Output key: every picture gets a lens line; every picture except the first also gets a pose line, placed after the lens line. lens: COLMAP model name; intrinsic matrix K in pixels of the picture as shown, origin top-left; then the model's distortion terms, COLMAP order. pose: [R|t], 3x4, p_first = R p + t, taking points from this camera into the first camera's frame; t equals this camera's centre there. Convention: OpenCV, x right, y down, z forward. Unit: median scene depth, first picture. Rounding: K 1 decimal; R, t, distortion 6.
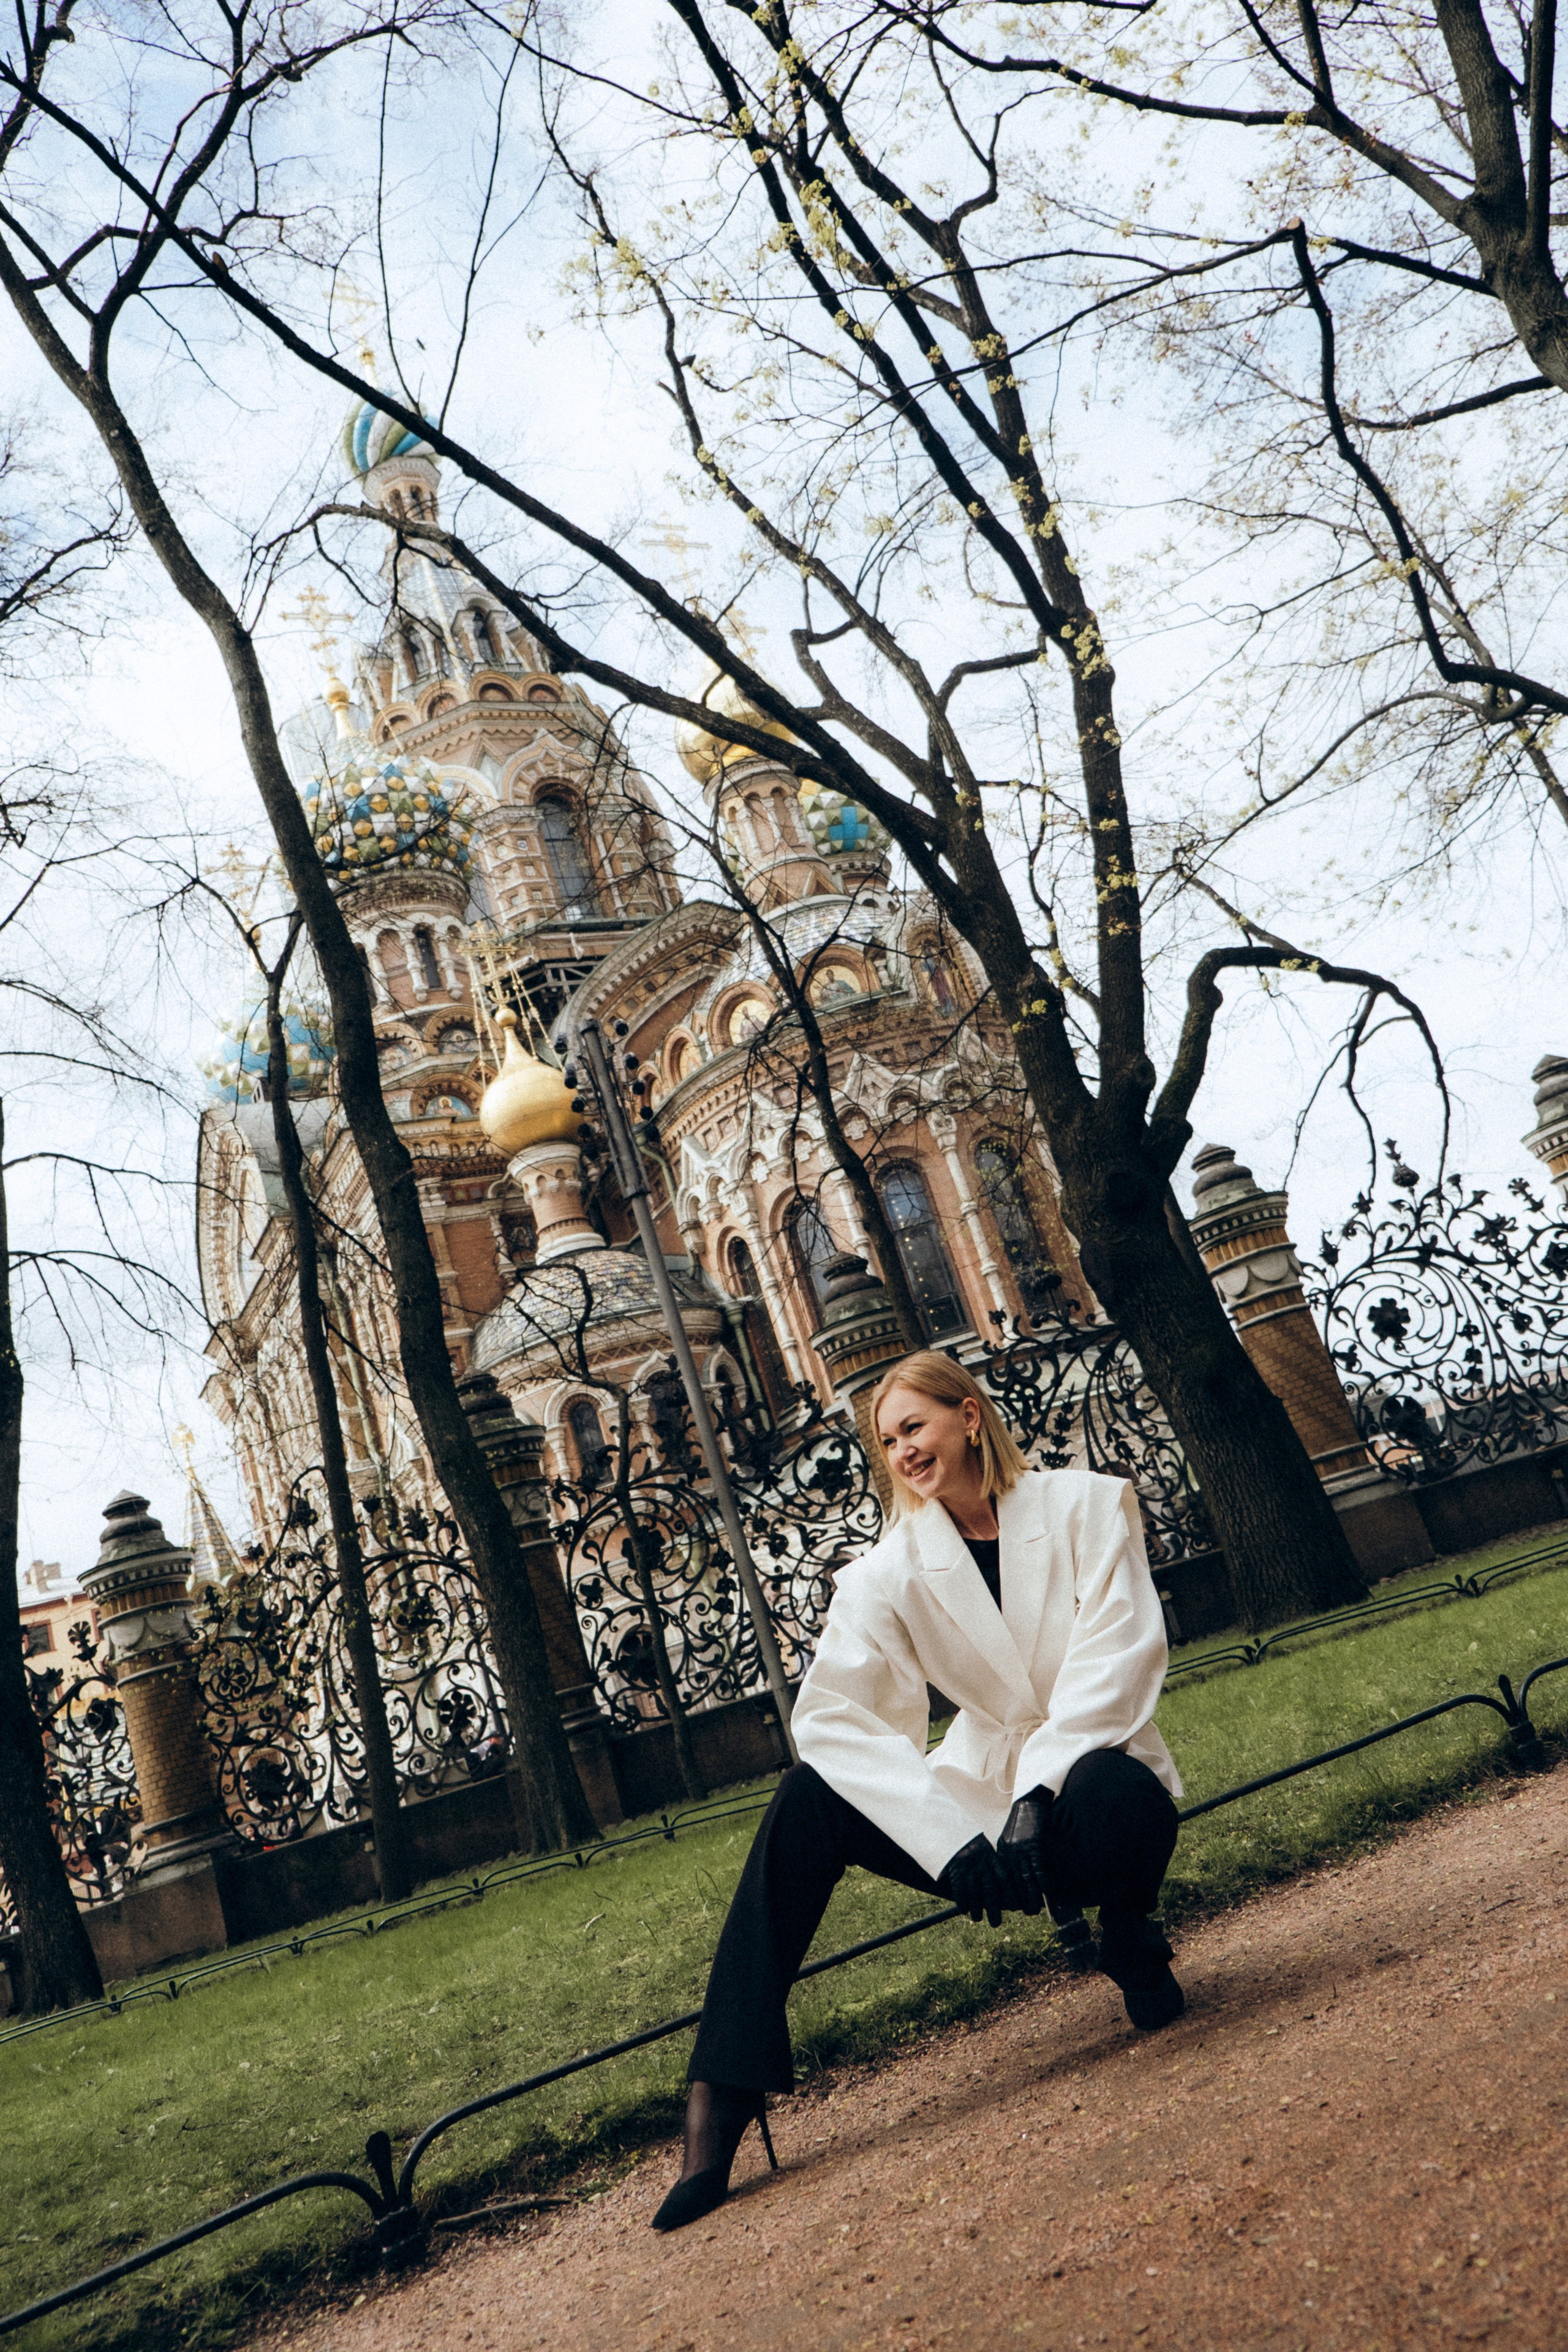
lens RADIAL K [[1818.1, 0, 784.4], [0, 1818.1, 1176.0], [0, 0, 1]] dist [0.053011, 0.002569]
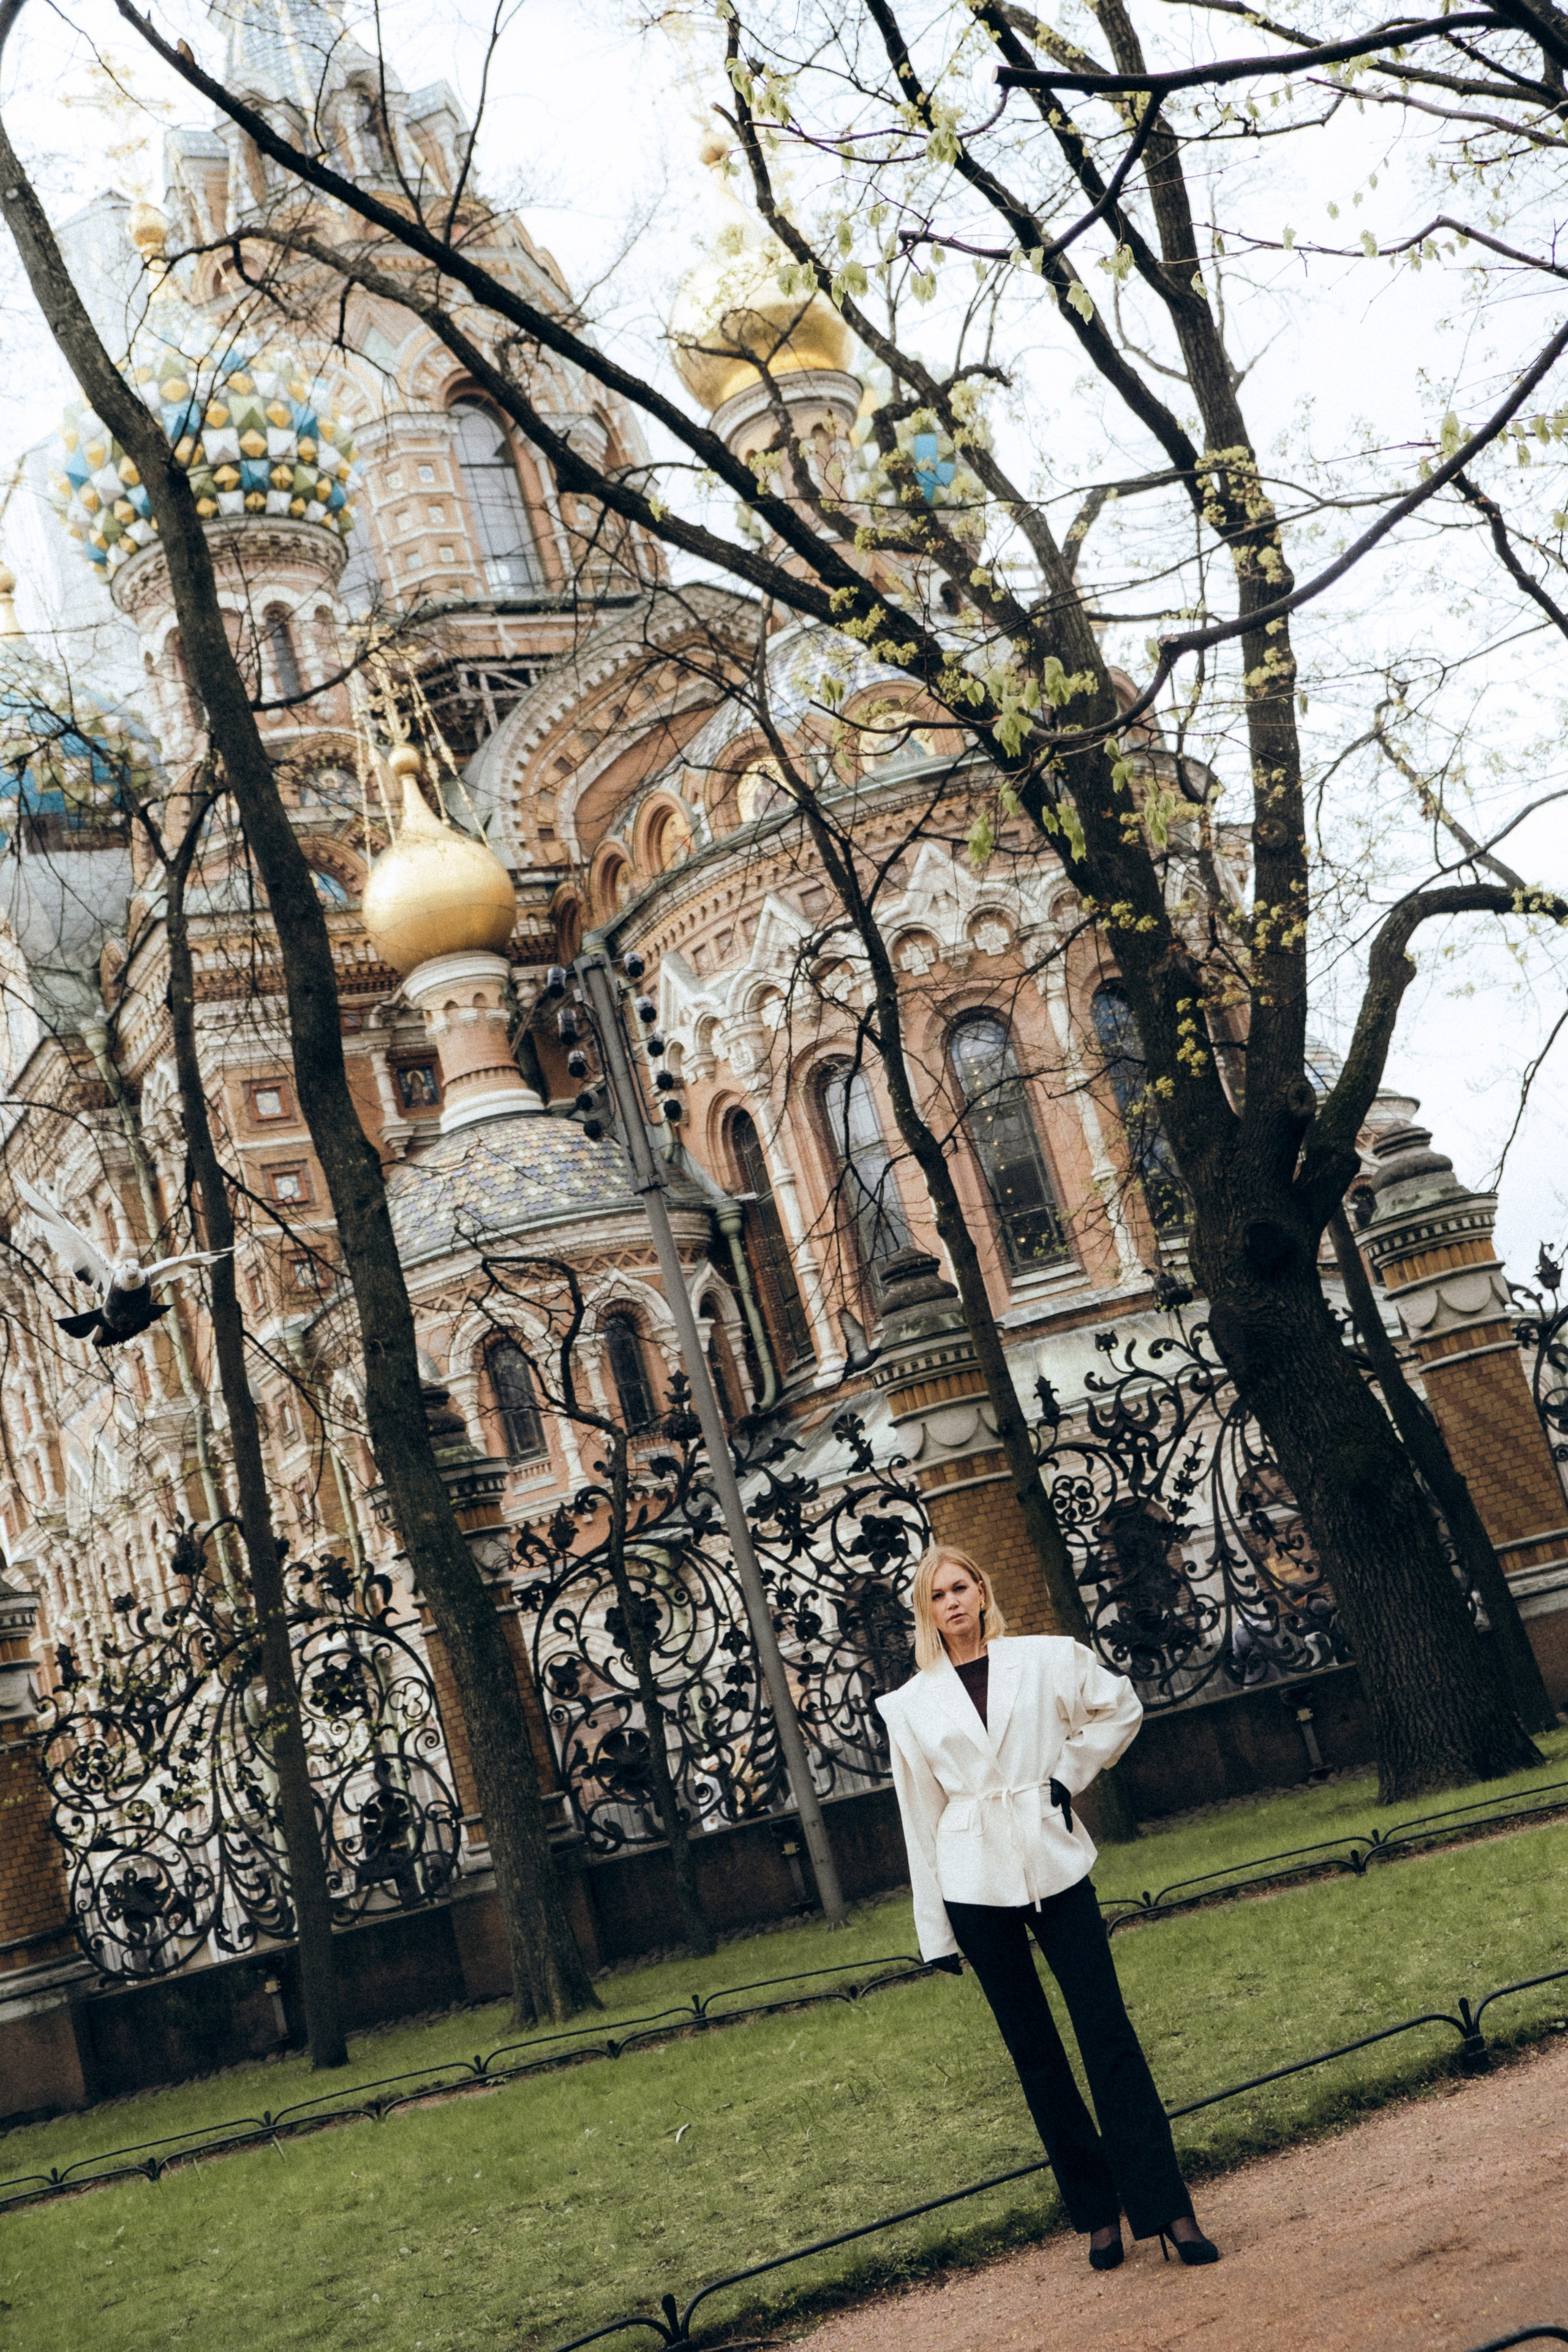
lens RADIAL K [[2813.1, 0, 787.5], [0, 2813.1, 1174.9], [0, 0, 1]] dist [0.117831, -0.013757]
pose [[0.999224, 0.039395, -0.000043, -0.019267], [-0.039266, 0.996033, 0.079859, -0.081400], [0.003189, -0.079795, 0.996806, -0.174519]]
